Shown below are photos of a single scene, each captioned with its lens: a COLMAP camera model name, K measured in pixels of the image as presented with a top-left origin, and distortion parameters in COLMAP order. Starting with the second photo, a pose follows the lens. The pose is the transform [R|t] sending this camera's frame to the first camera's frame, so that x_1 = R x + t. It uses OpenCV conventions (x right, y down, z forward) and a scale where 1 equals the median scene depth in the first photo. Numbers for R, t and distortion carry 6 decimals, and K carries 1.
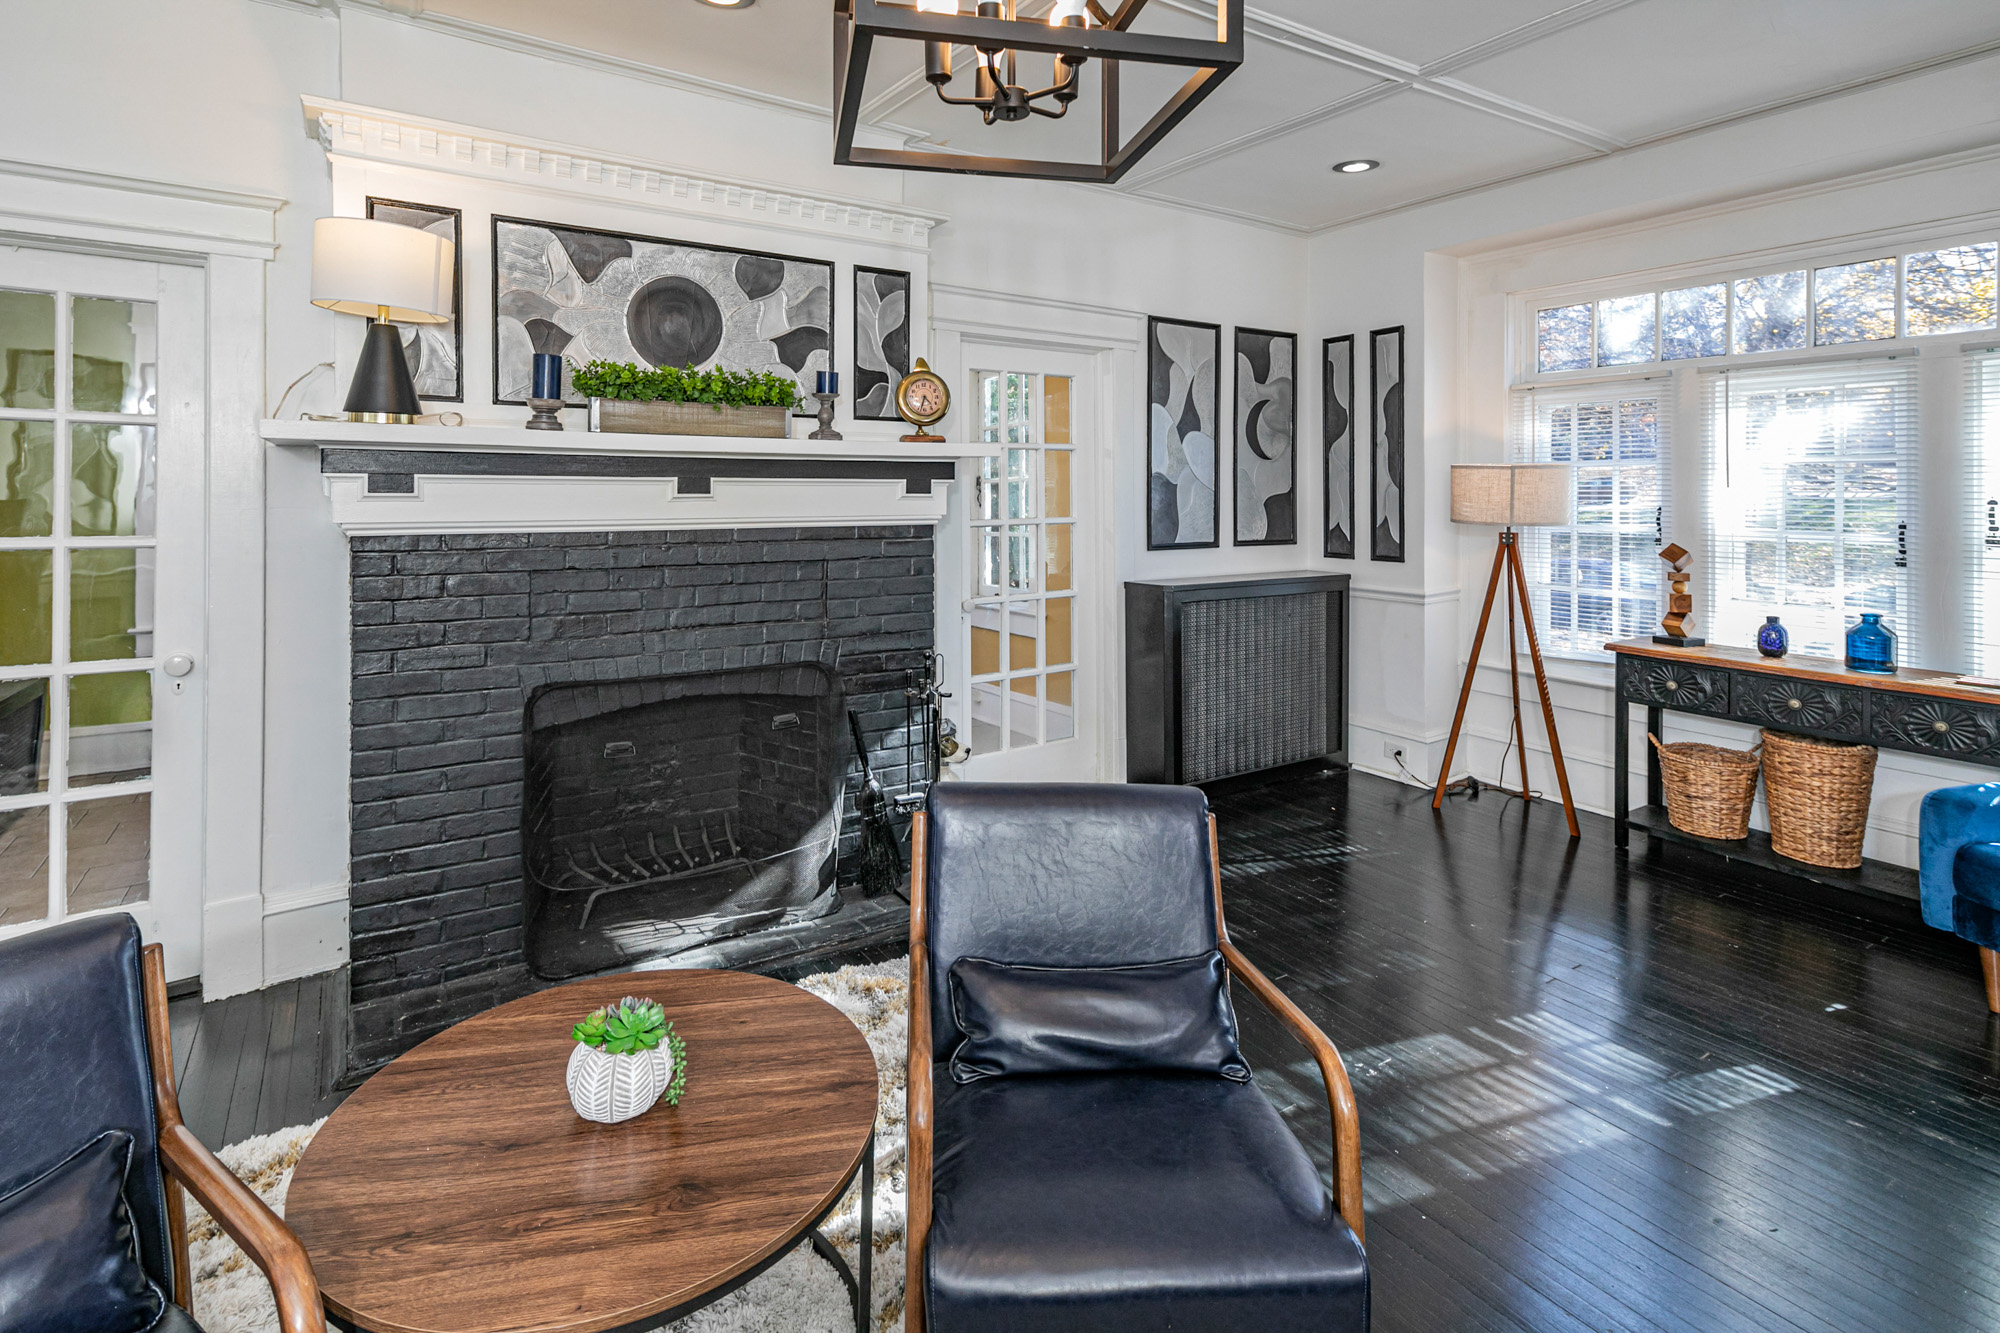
lens RADIAL K [[956.1, 0, 973.2], [0, 956.1, 517.6], [0, 0, 1]] dist [0.016540, -0.000017]
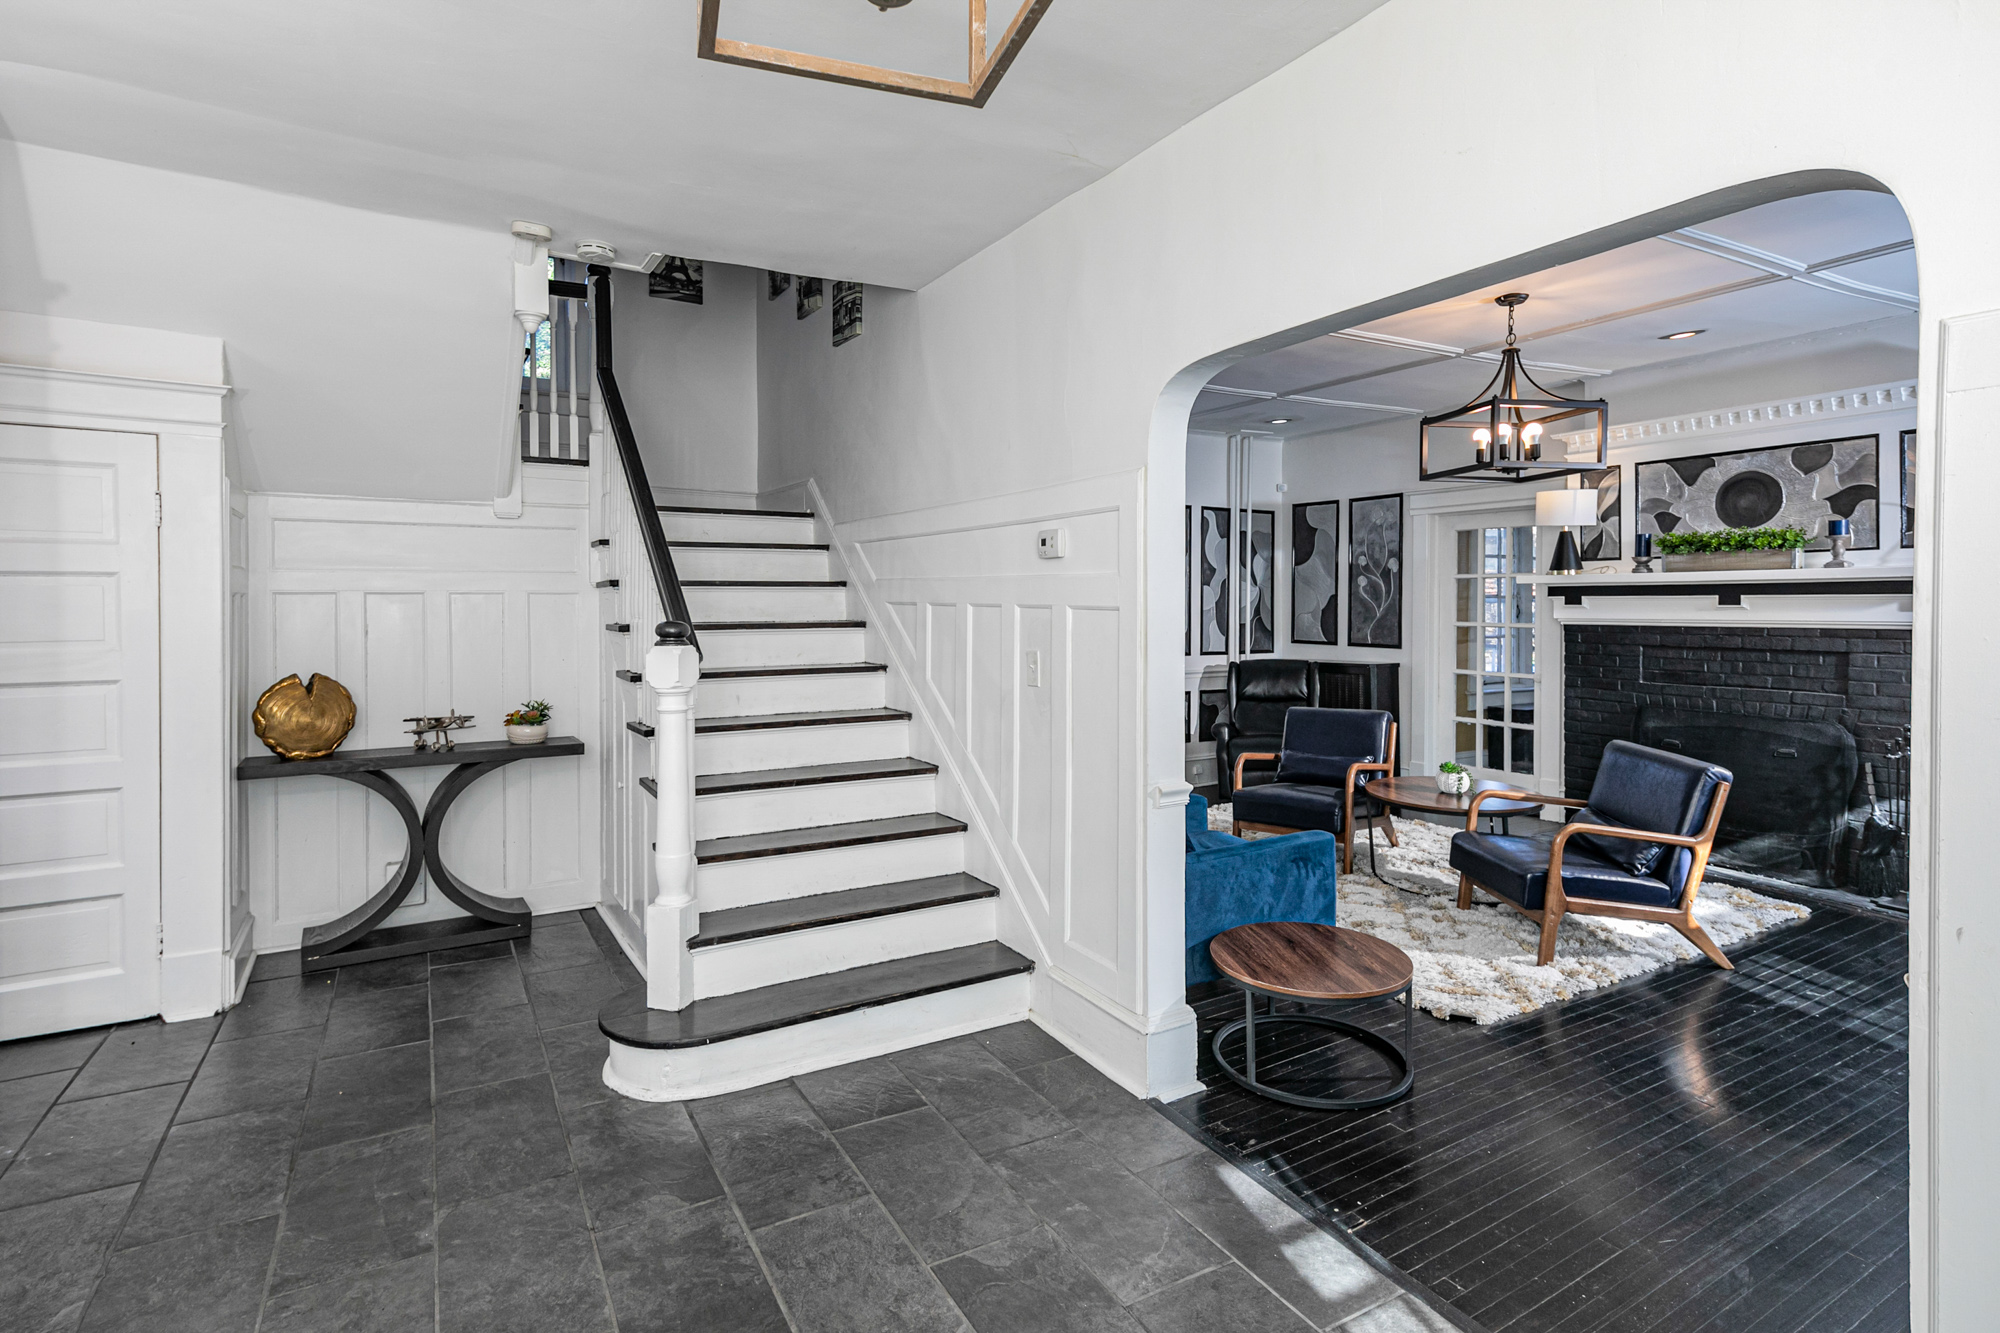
lens RADIAL K [[1001.1, 0, 1006.5], [0, 1001.1, 640.3], [0, 0, 1]] dist [0.019482, -0.001404]
pose [[-0.039770, 0.028355, -0.998806, 1.248548], [-0.029422, 0.999131, 0.029535, 0.017304], [0.998776, 0.030561, -0.038901, -0.152446]]
